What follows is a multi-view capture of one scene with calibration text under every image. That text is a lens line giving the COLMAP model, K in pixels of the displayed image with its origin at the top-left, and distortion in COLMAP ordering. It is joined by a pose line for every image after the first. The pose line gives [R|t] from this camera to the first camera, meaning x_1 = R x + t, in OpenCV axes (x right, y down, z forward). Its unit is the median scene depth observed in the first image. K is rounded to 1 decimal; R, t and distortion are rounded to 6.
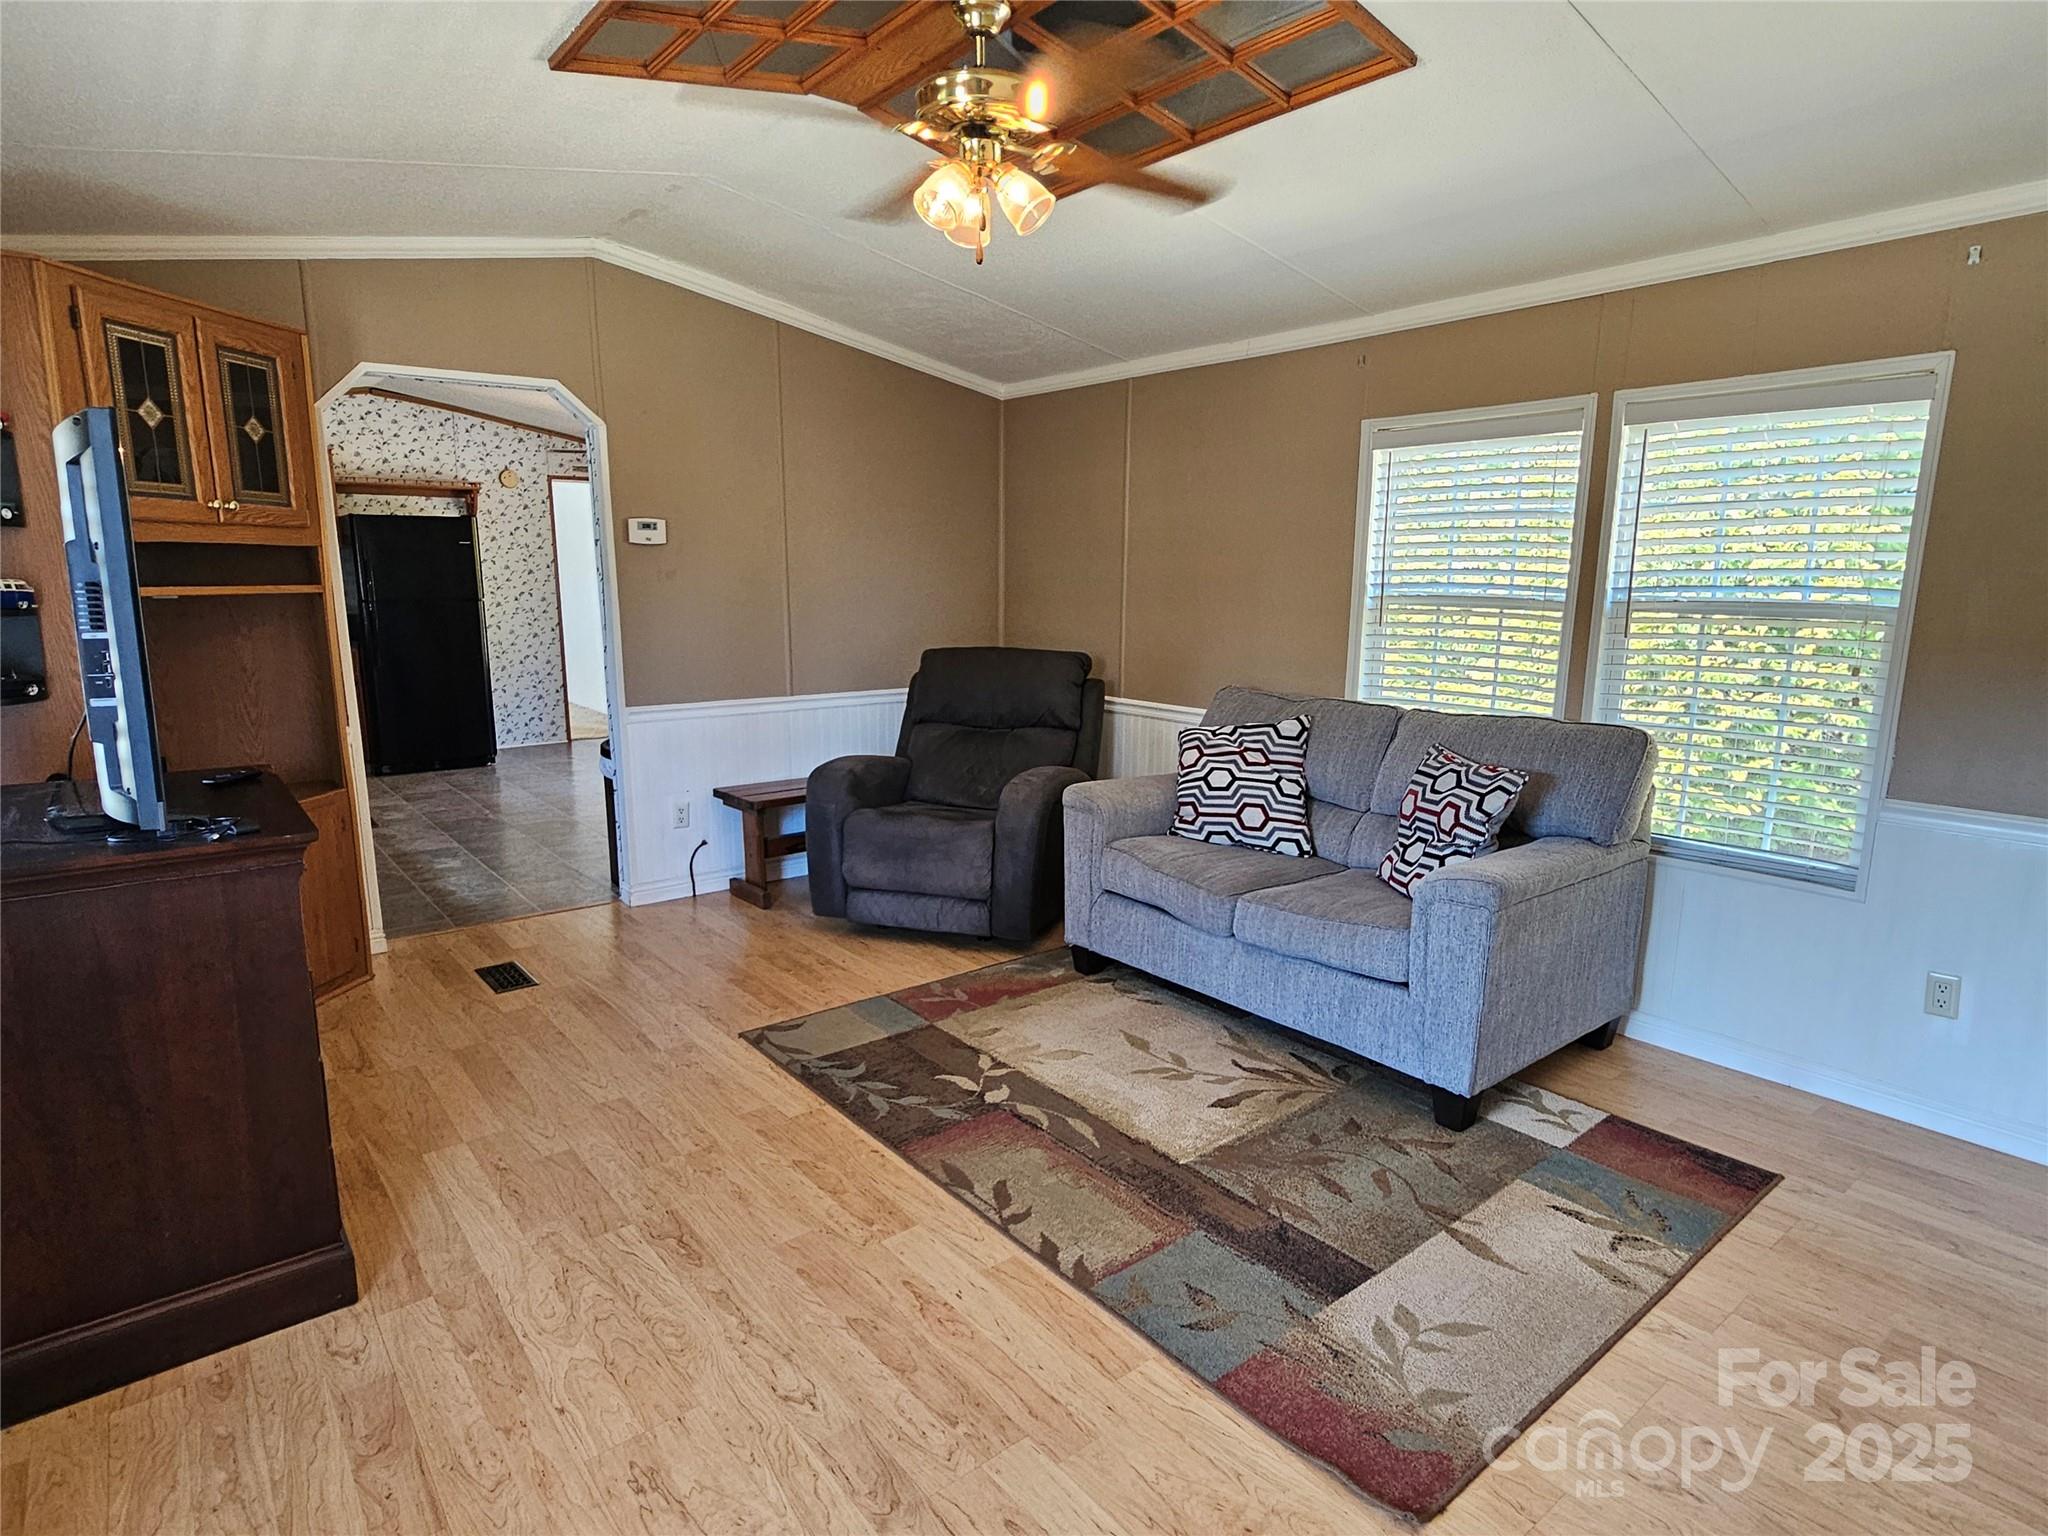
lens RADIAL K [[1110.5, 0, 1034.6], [0, 1110.5, 765.4], [0, 0, 1]] dist [-0.001793, 0.001100]
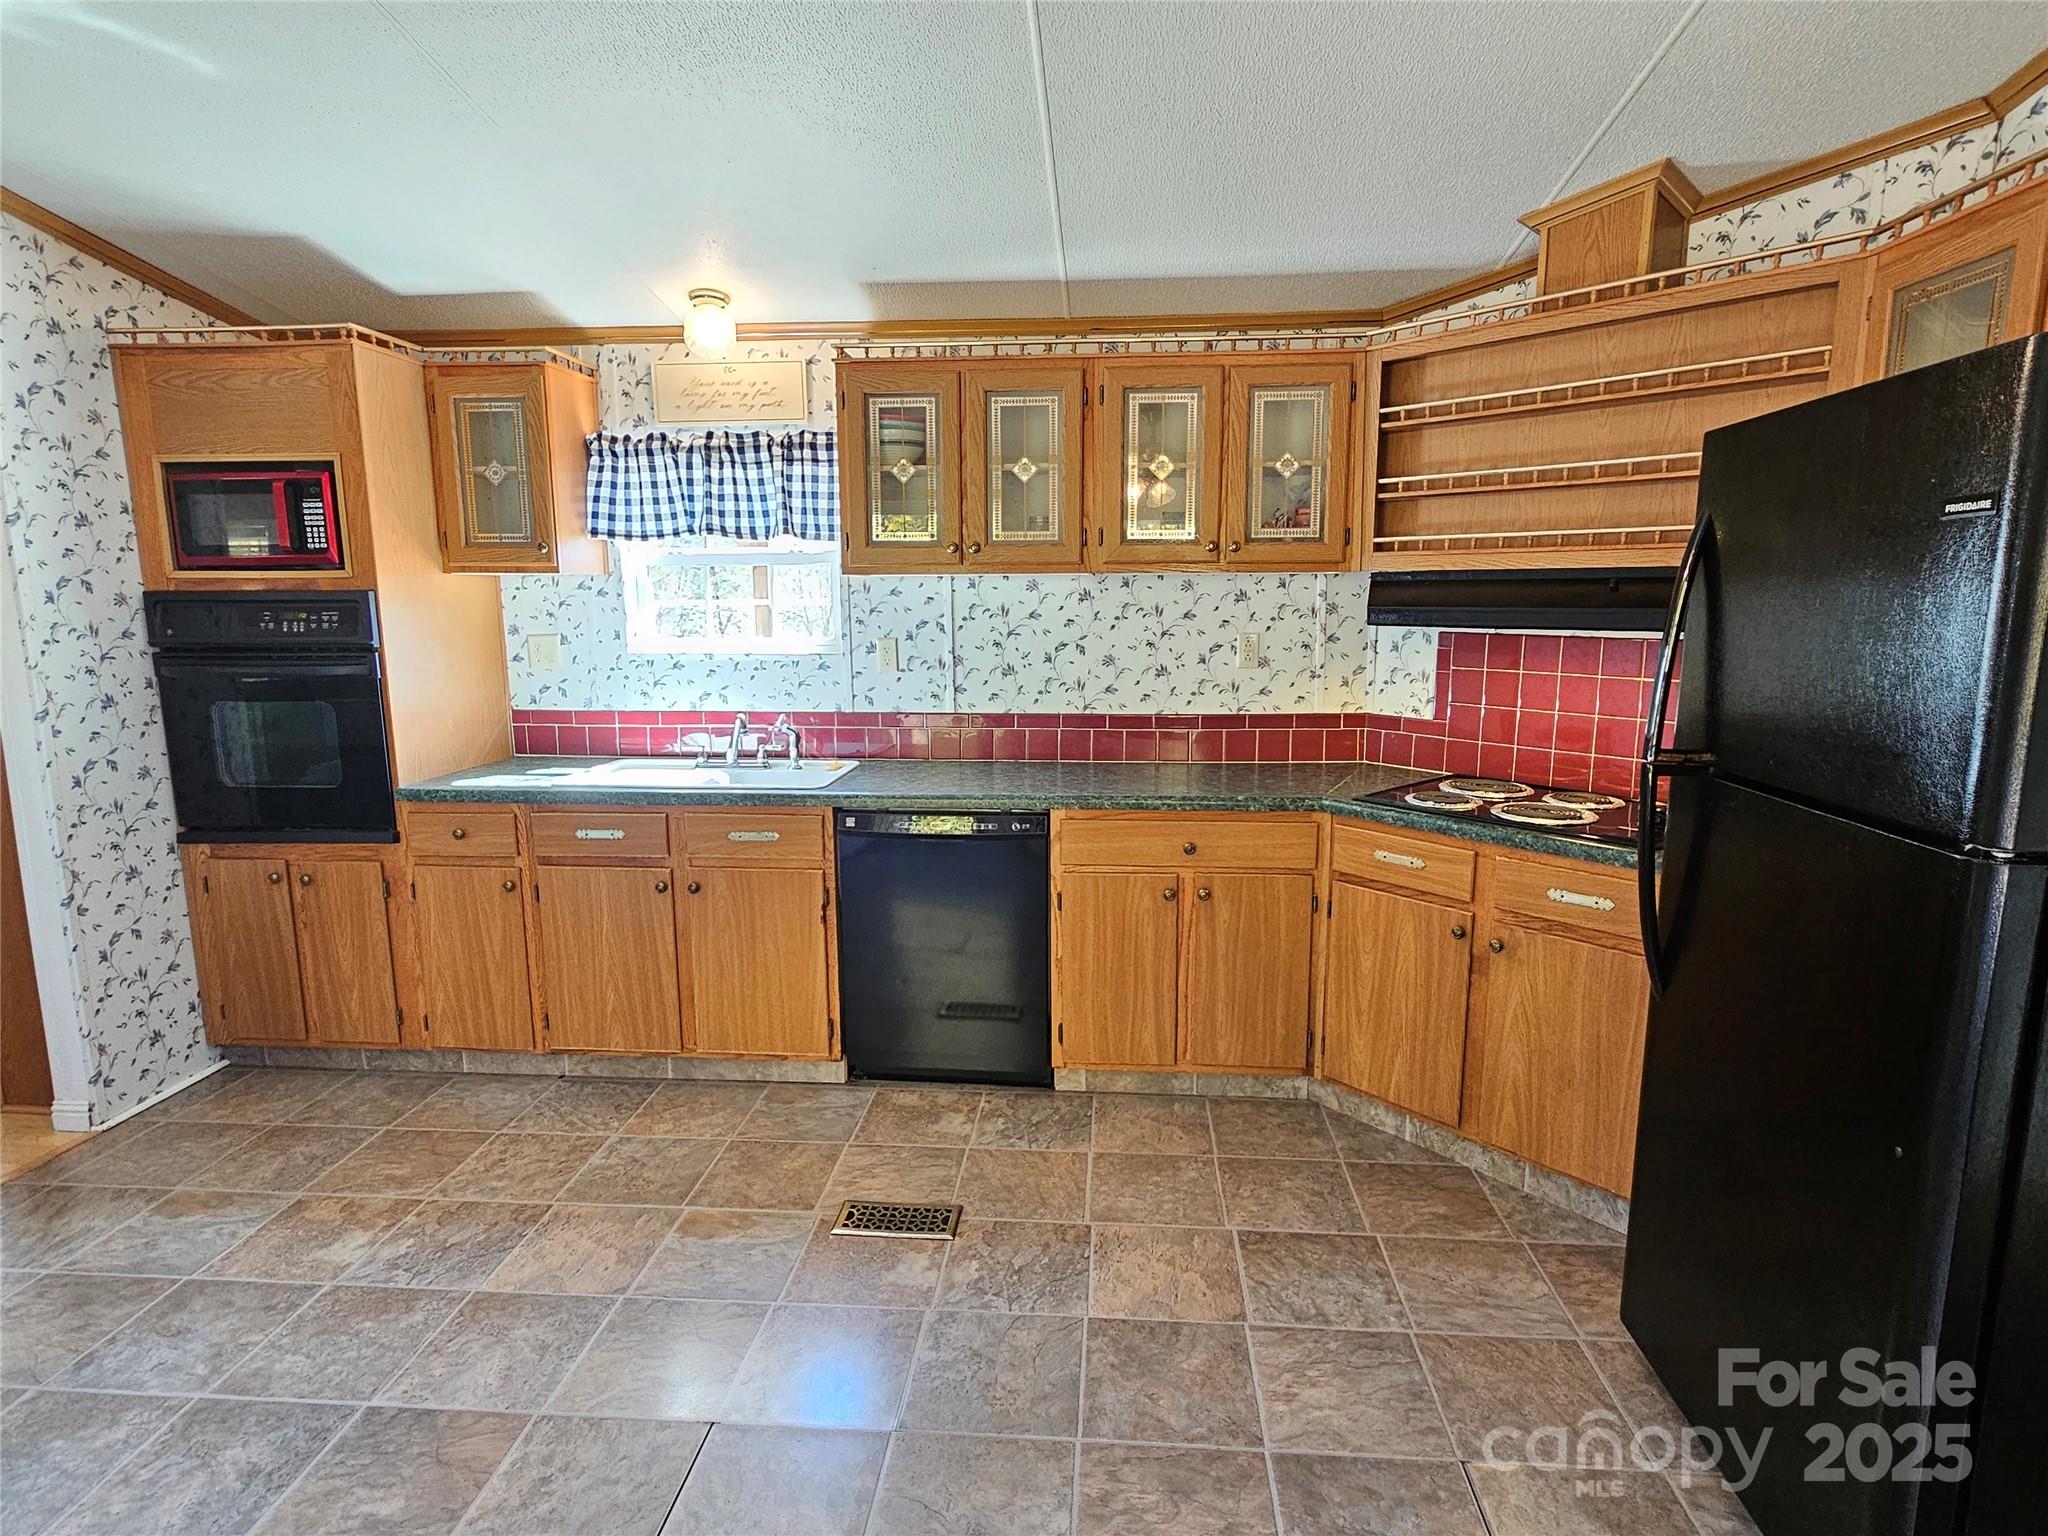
lens RADIAL K [[1072.8, 0, 1039.3], [0, 1072.8, 764.8], [0, 0, 1]] dist [0.002523, 0.000073]
pose [[-0.690414, 0.112112, -0.714674, -0.783055], [-0.125701, 0.954298, 0.271136, -0.492115], [0.712410, 0.277031, -0.644768, 2.656057]]
